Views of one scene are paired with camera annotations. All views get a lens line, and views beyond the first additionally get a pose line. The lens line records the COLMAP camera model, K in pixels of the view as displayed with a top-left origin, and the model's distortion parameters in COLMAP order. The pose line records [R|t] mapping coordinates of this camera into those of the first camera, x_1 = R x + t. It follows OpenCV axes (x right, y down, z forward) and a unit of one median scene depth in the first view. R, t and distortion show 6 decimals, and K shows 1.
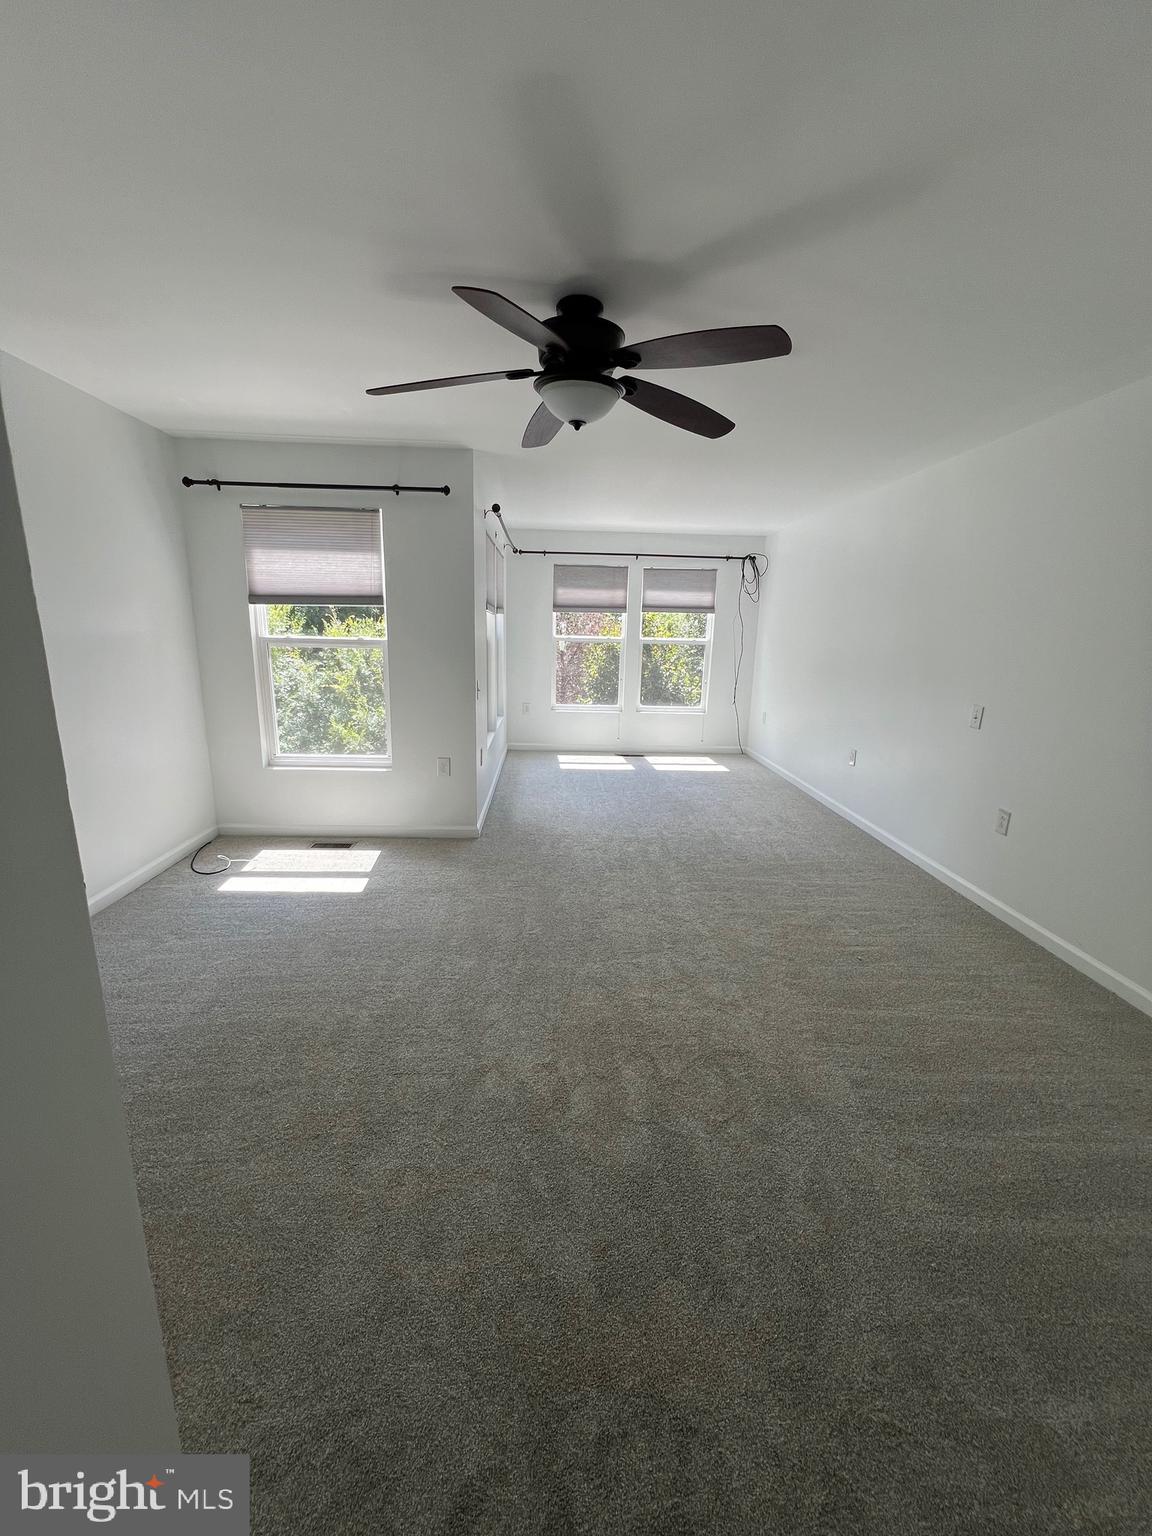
lens RADIAL K [[615.7, 0, 579.9], [0, 615.7, 772.0], [0, 0, 1]] dist [-0.000189, -0.000030]
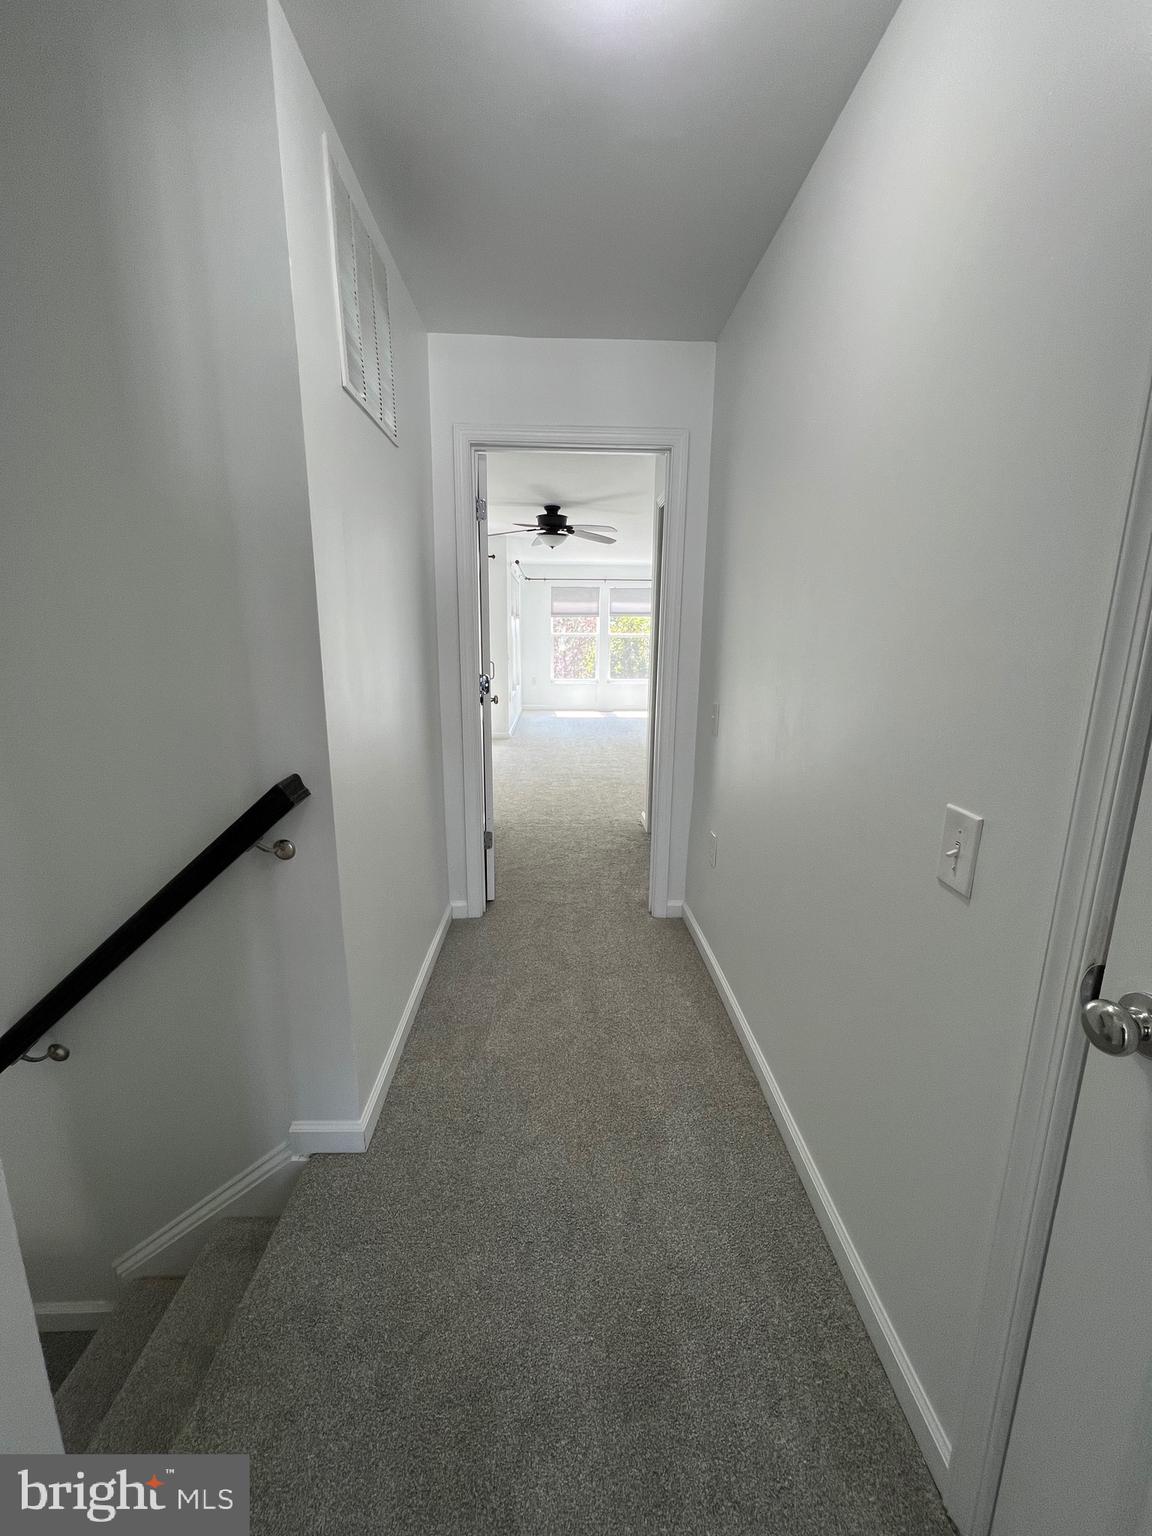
lens RADIAL K [[615.7, 0, 571.5], [0, 615.7, 763.5], [0, 0, 1]] dist [-0.000189, -0.000030]
pose [[0.999544, -0.011579, -0.027886, 0.046272], [0.010796, 0.999547, -0.028076, 0.149908], [0.028198, 0.027762, 0.999217, -0.530667]]
